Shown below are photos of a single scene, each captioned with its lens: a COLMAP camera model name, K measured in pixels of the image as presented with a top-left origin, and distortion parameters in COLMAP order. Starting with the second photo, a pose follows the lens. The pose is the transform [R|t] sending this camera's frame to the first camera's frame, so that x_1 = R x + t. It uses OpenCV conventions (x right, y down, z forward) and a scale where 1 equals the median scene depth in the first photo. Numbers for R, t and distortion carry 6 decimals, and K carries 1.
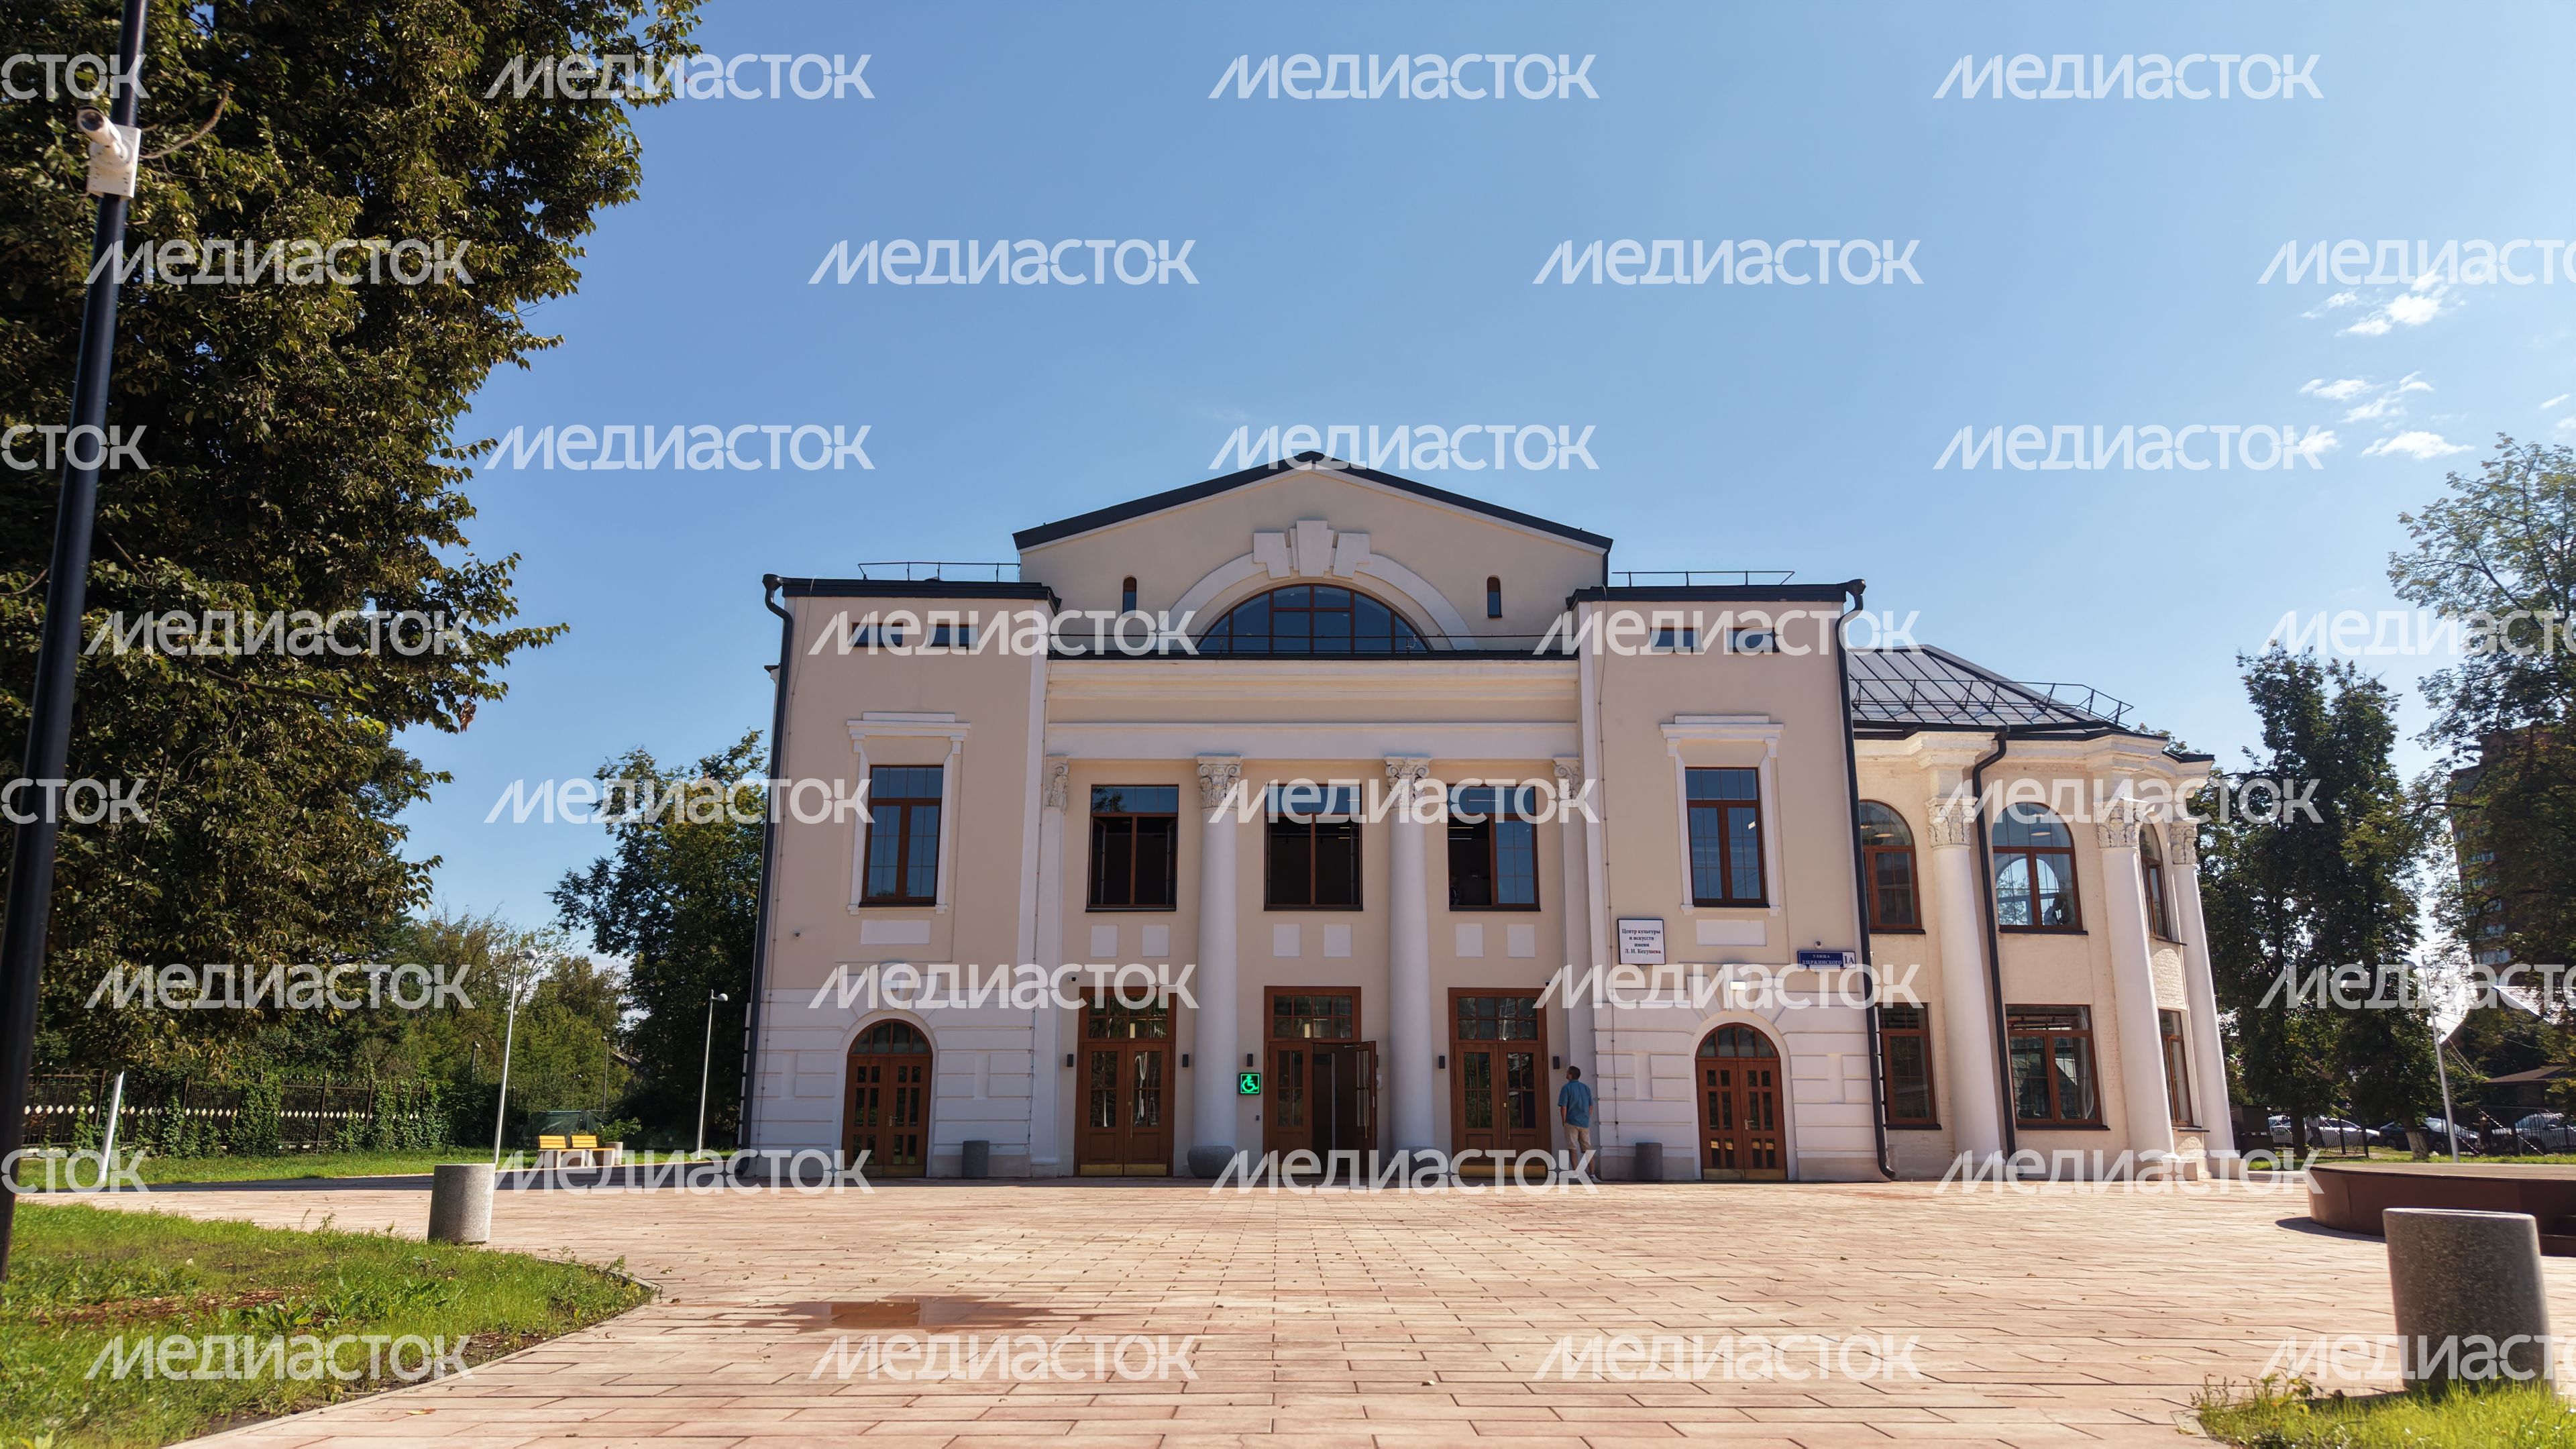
lens RADIAL K [[1738.9, 0, 1288.0], [0, 1738.9, 724.5], [0, 0, 1]] dist [0.097800, -0.117542]
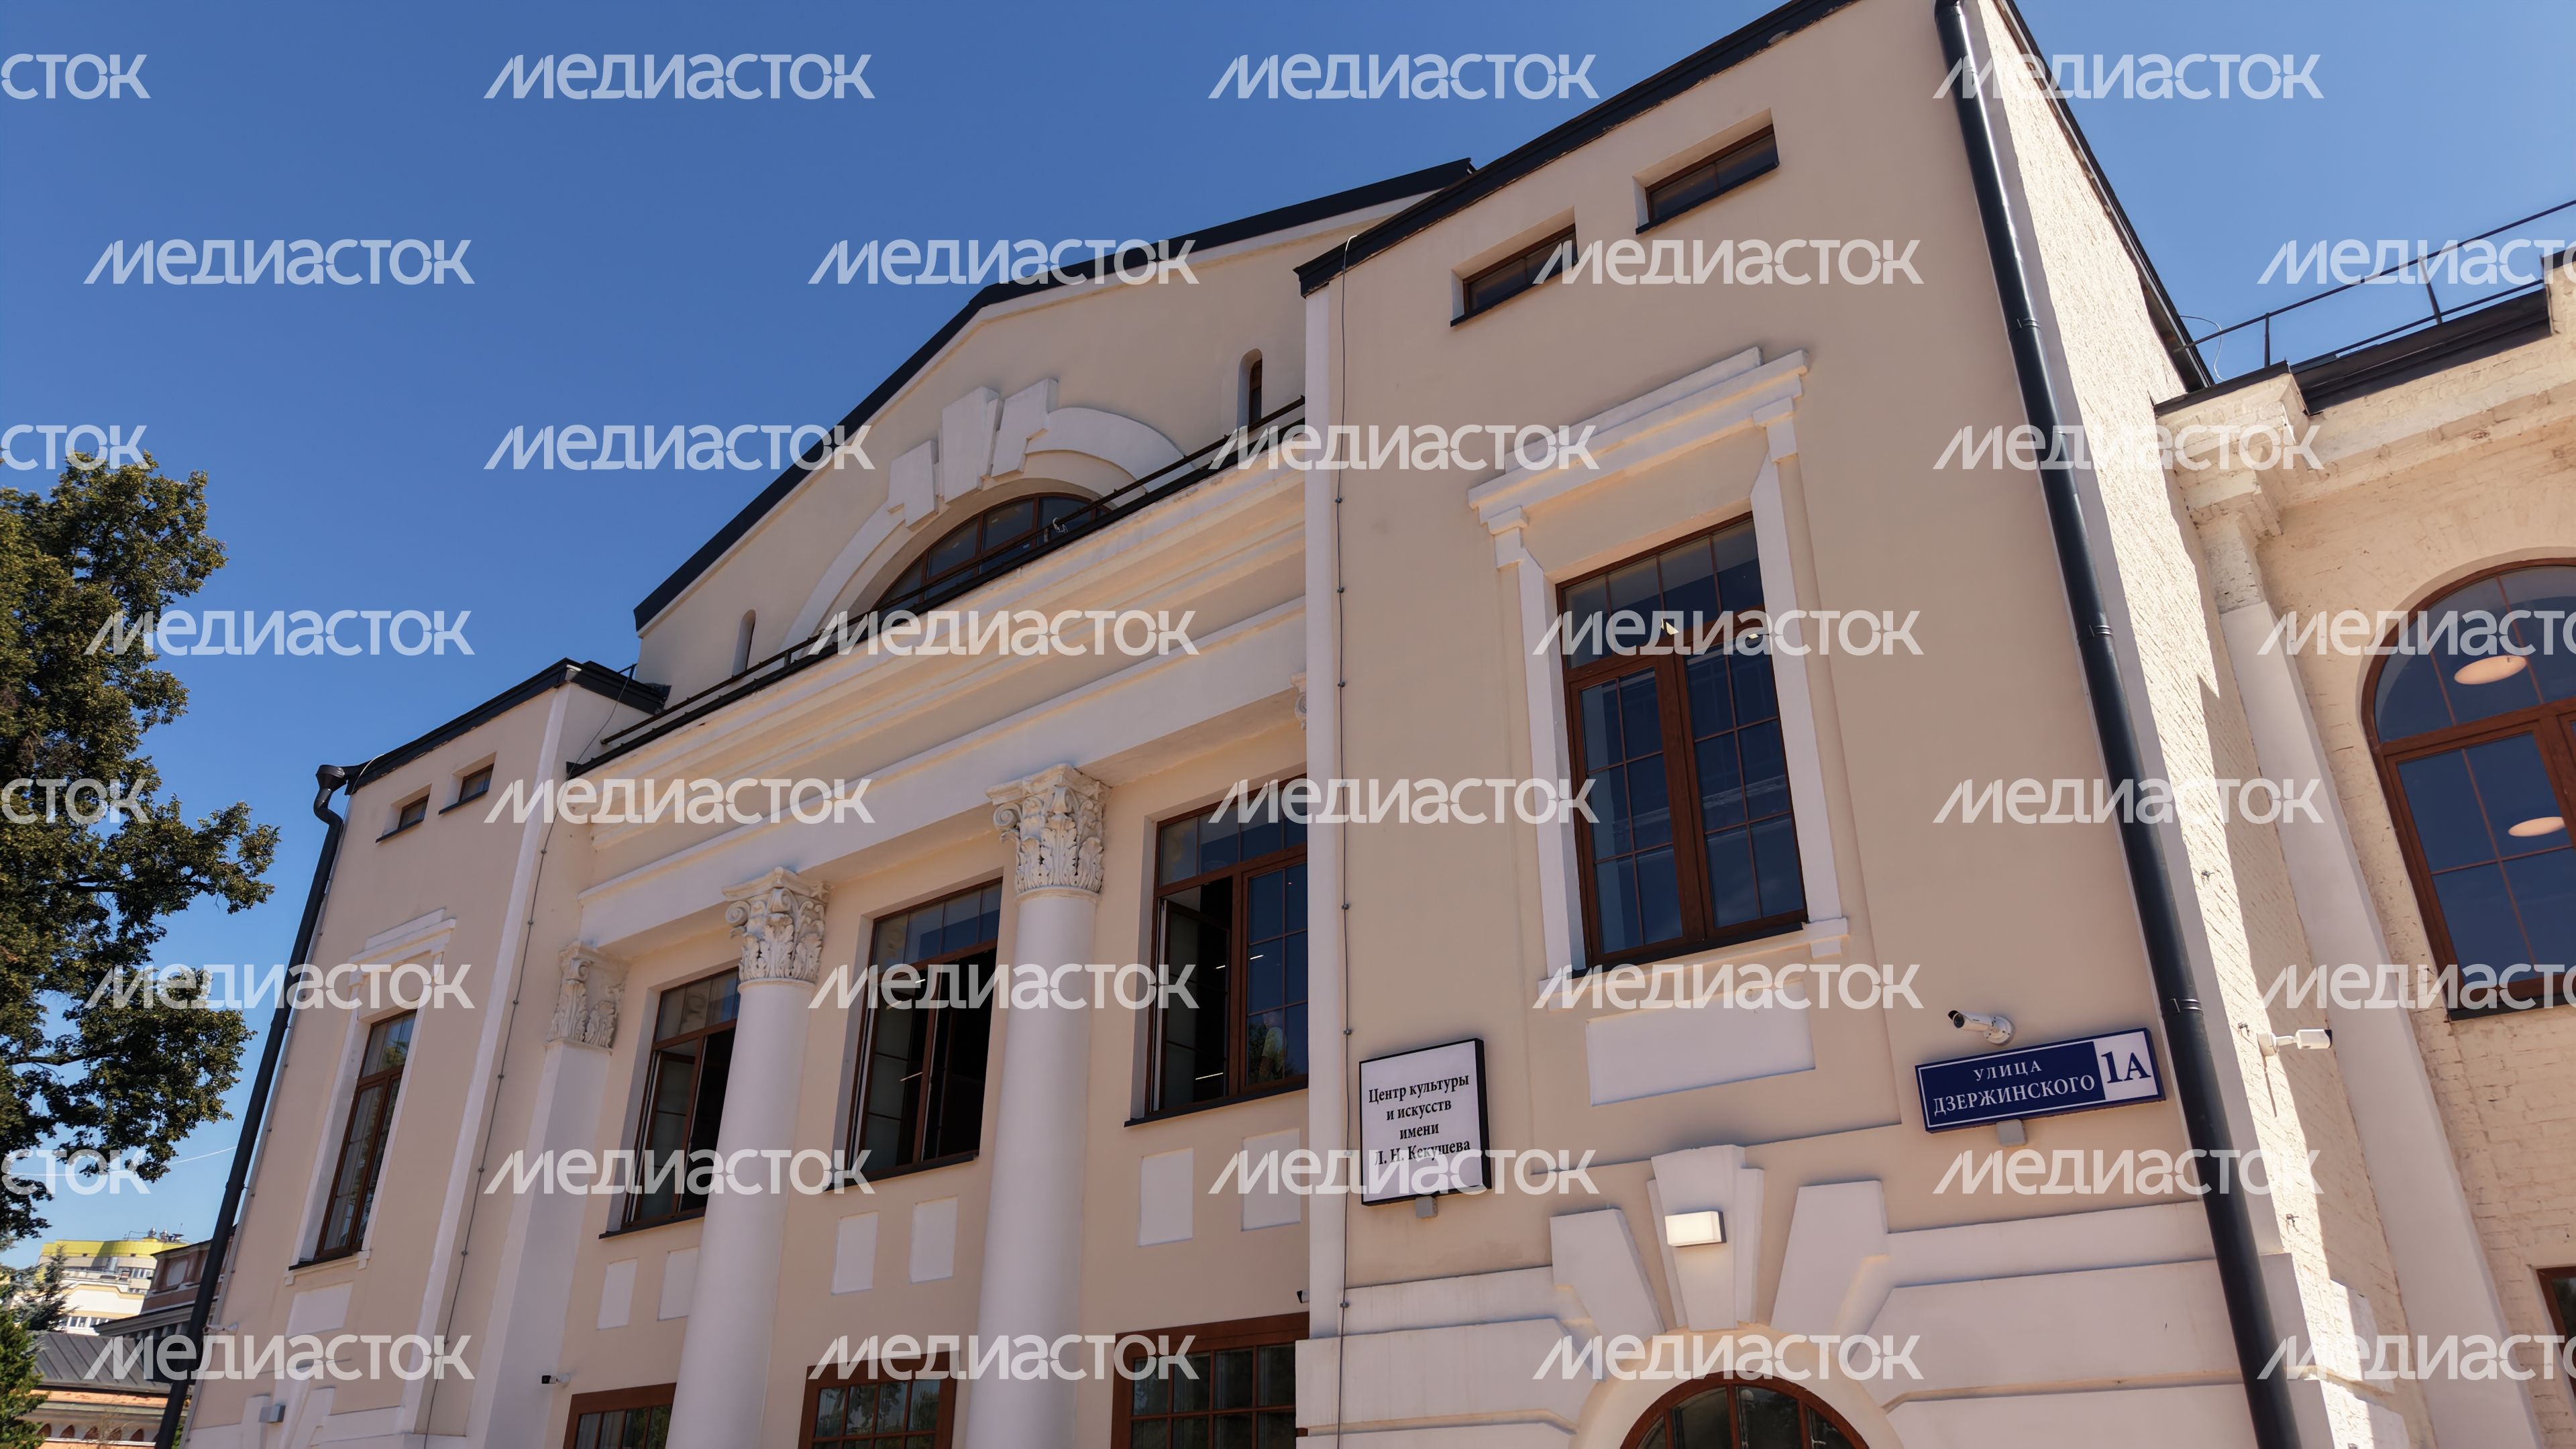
lens RADIAL K [[1738.9, 0, 1288.0], [0, 1738.9, 724.5], [0, 0, 1]] dist [0.097800, -0.117542]
pose [[0.769576, -0.279883, -0.573949, 0.376381], [0.131363, 0.948992, -0.286633, 0.141038], [0.624897, 0.145190, 0.767088, 0.721706]]
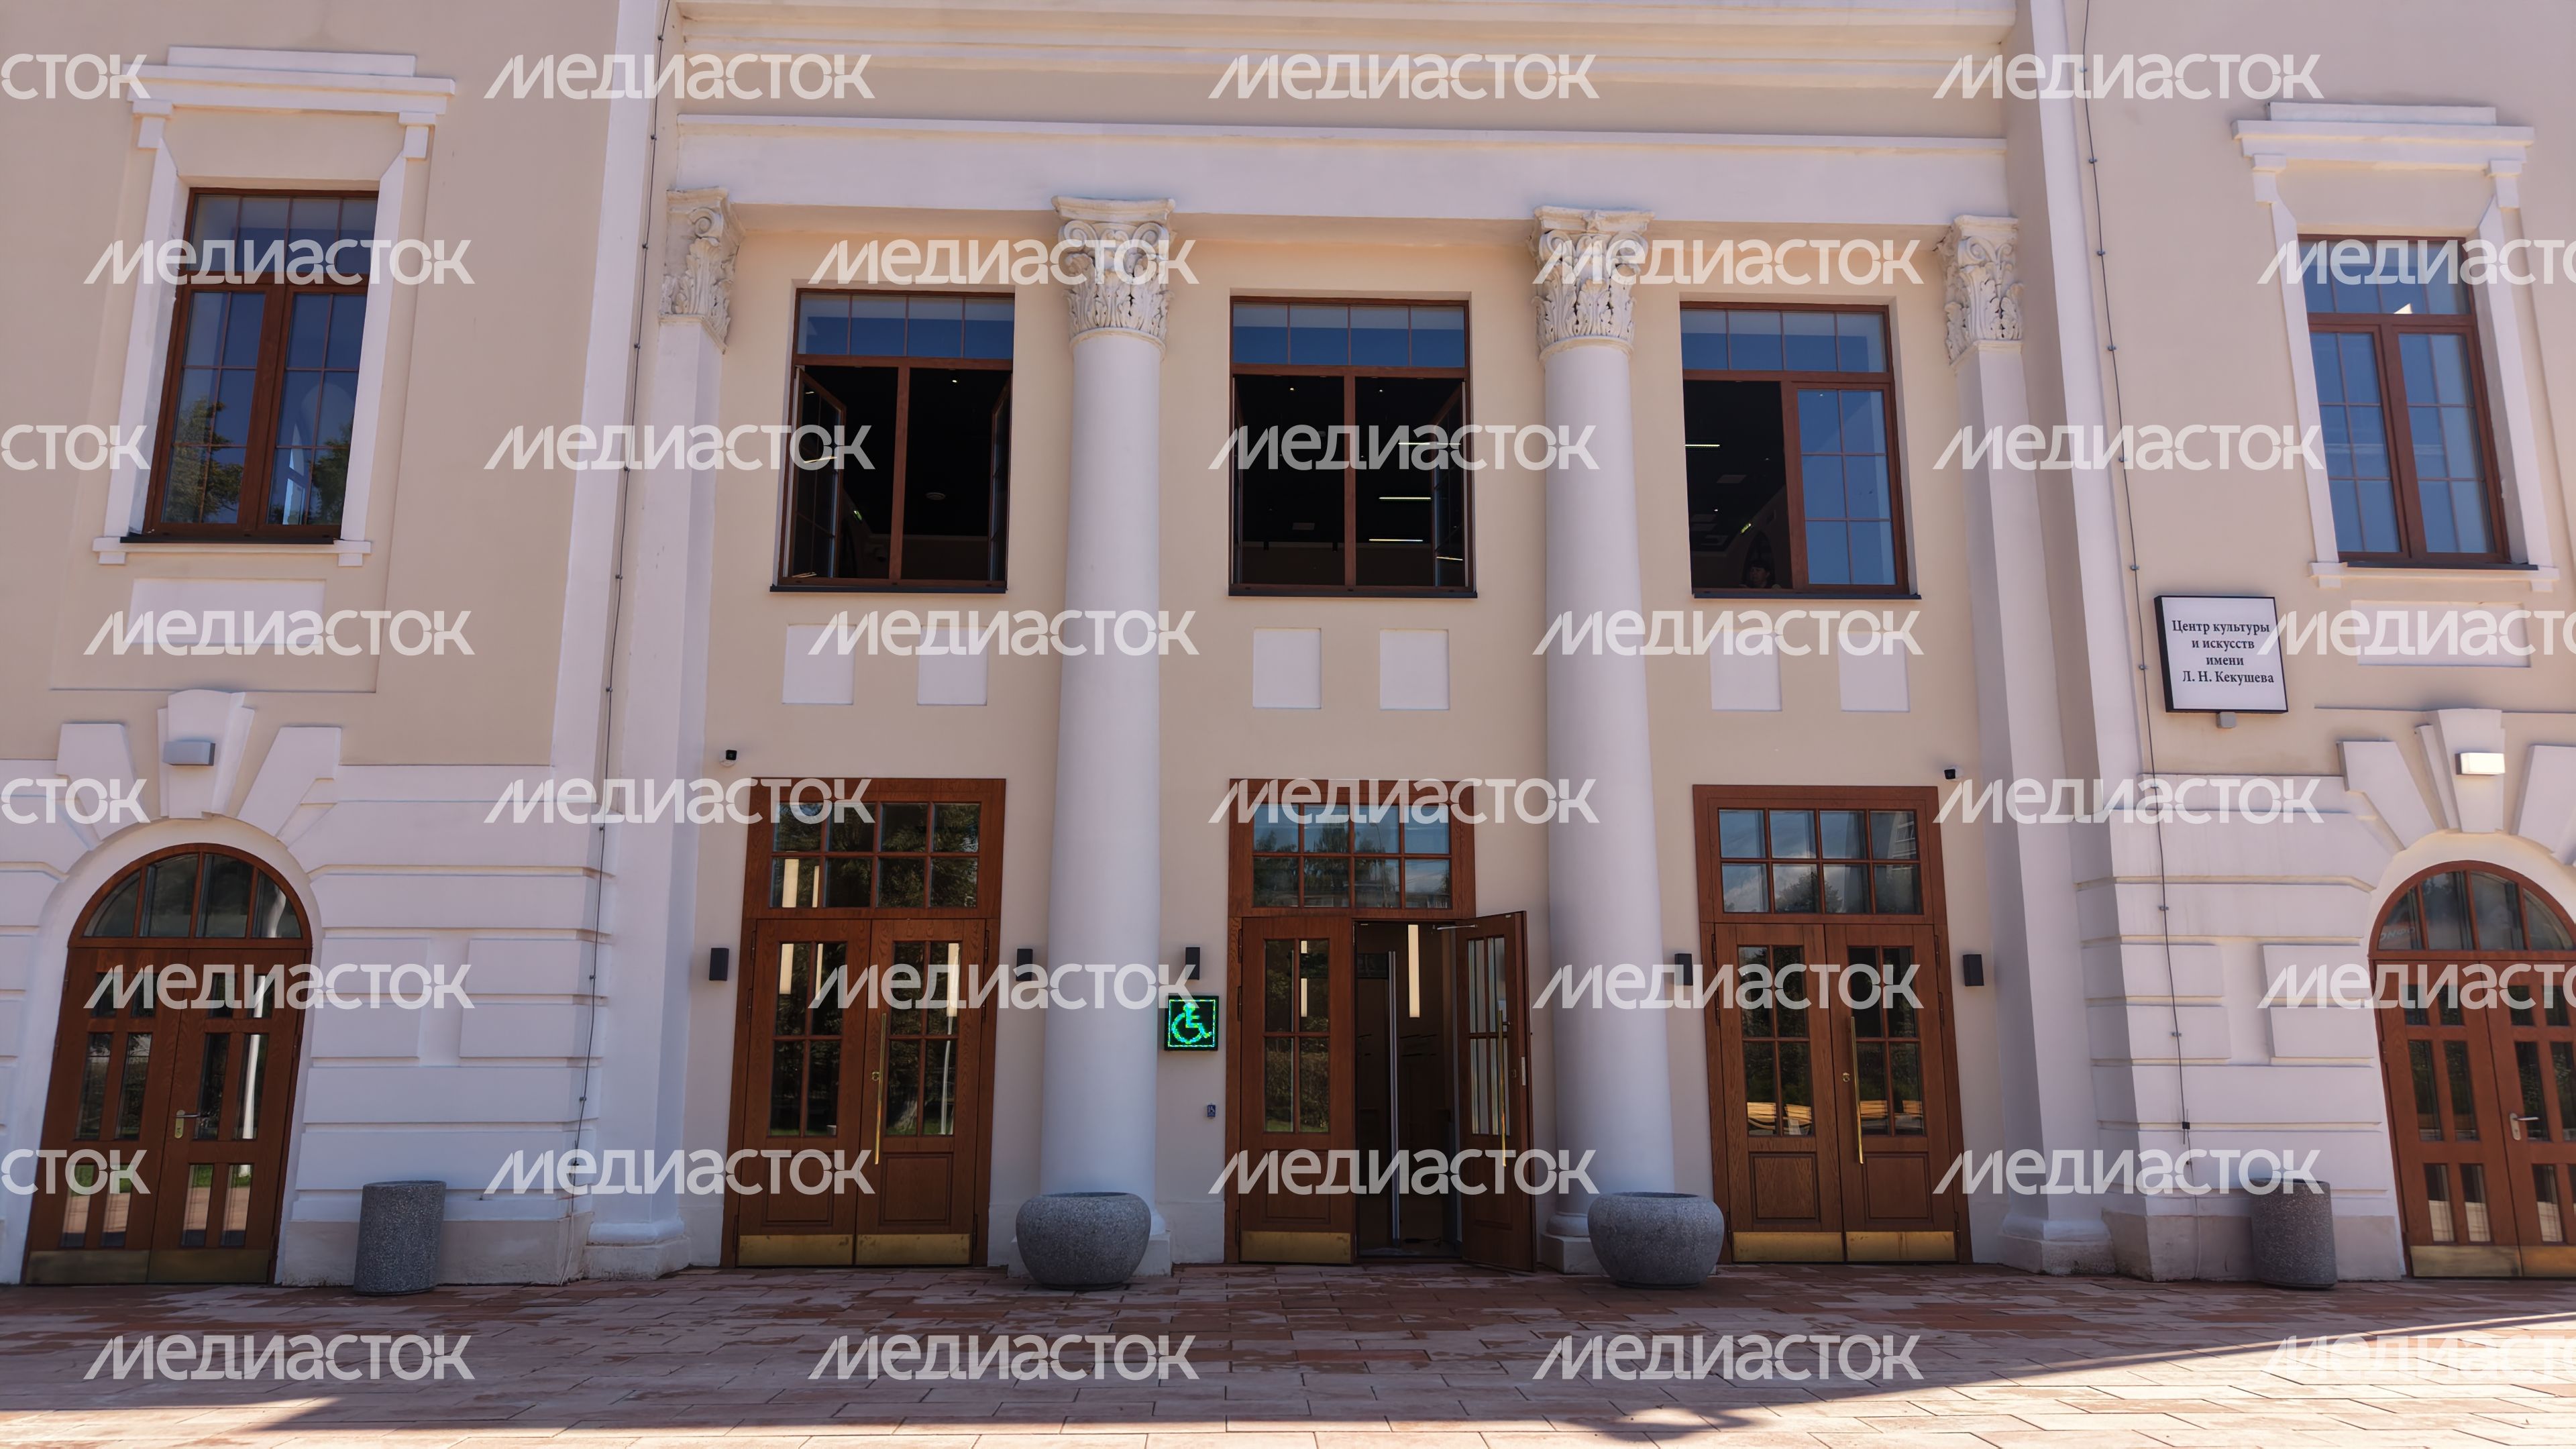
lens RADIAL K [[1738.9, 0, 1288.0], [0, 1738.9, 724.5], [0, 0, 1]] dist [0.097800, -0.117542]
pose [[0.999528, 0.004561, 0.030389, -0.012470], [-0.004997, 0.999885, 0.014289, 0.133055], [-0.030320, -0.014434, 0.999436, 0.609383]]
